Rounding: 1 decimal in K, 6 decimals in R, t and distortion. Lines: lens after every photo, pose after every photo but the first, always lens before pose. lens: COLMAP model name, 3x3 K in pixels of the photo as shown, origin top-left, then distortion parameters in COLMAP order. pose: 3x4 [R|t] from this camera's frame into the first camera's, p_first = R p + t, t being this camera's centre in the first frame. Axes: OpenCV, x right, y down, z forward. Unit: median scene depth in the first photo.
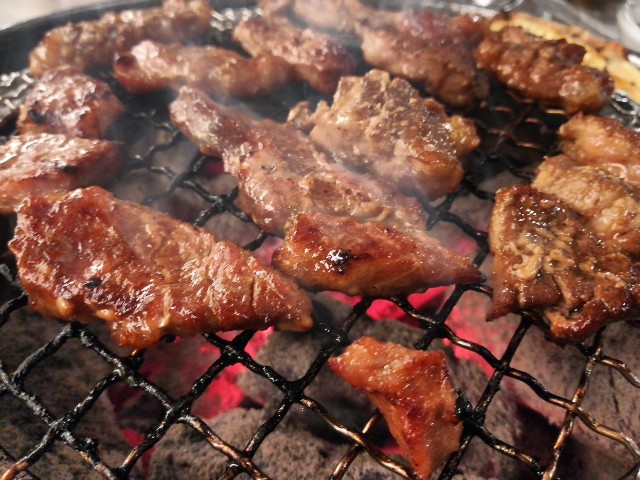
lens RADIAL K [[490.7, 0, 321.2], [0, 490.7, 240.9], [0, 0, 1]] dist [0.020291, -0.063191]
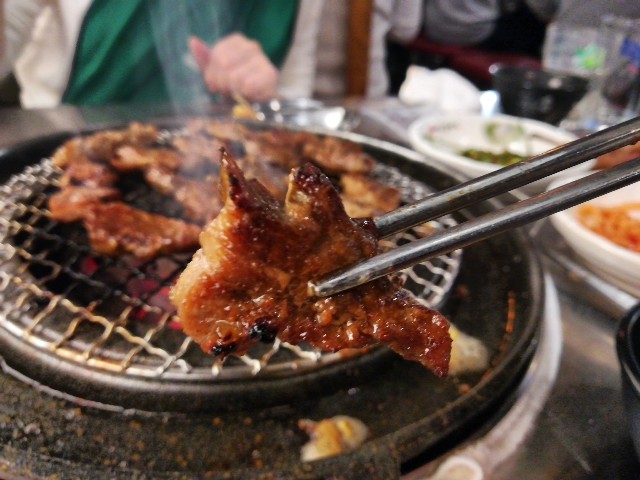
lens RADIAL K [[490.7, 0, 319.7], [0, 490.7, 238.4], [0, 0, 1]] dist [0.020291, -0.063191]
pose [[0.985028, -0.045484, 0.166286, 0.047621], [0.082632, 0.971112, -0.223862, 0.503879], [-0.151300, 0.234251, 0.960331, -1.007363]]
